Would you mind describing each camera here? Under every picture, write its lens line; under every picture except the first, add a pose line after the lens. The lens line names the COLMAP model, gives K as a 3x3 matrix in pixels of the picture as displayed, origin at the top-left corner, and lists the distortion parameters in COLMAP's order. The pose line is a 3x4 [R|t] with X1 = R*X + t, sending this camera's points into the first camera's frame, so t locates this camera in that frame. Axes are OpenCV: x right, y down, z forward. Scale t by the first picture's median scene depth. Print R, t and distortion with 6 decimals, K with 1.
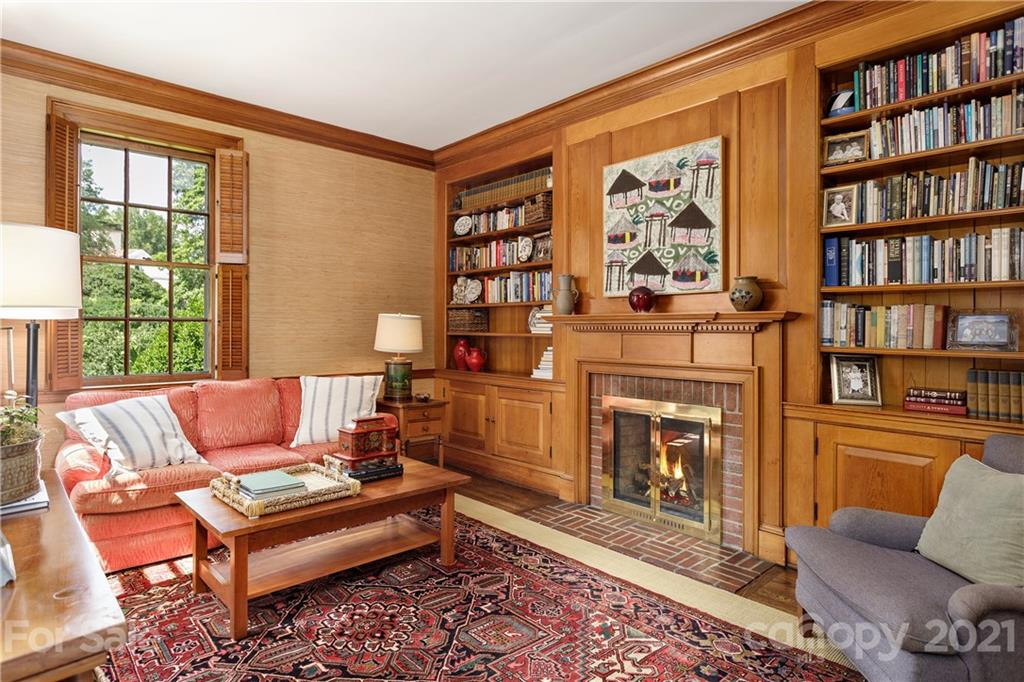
lens RADIAL K [[562.9, 0, 511.2], [0, 562.9, 333.9], [0, 0, 1]] dist [0.002575, 0.000459]
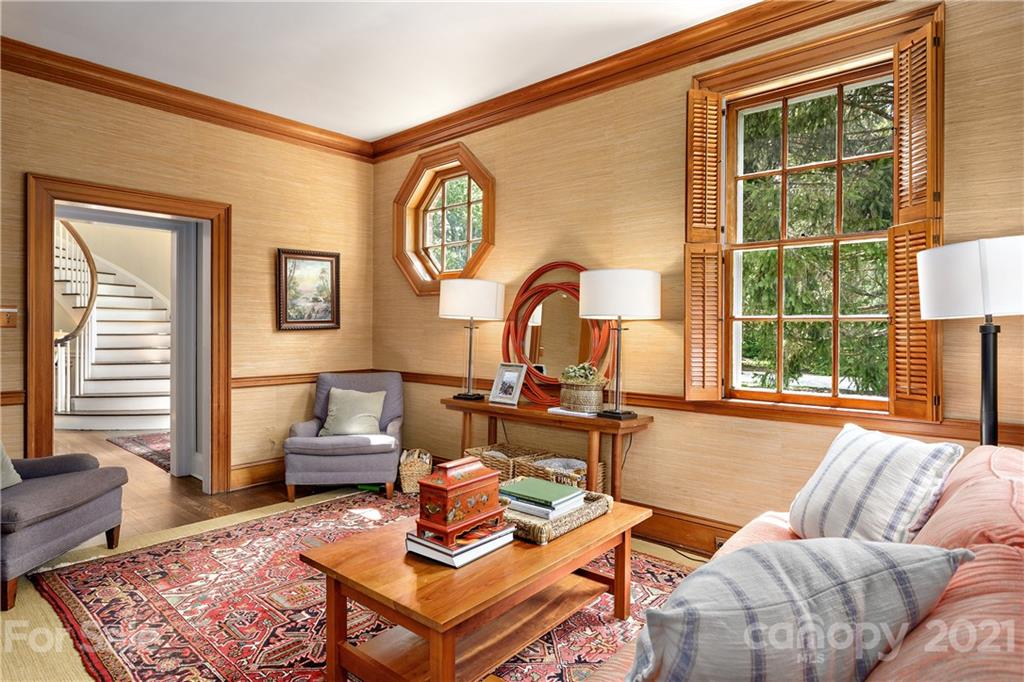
lens RADIAL K [[562.9, 0, 512.4], [0, 562.9, 335.0], [0, 0, 1]] dist [0.002575, 0.000459]
pose [[-0.993031, -0.010863, -0.117350, -0.282757], [-0.012254, 0.999863, 0.011132, -0.012288], [0.117213, 0.012493, -0.993028, 2.014089]]
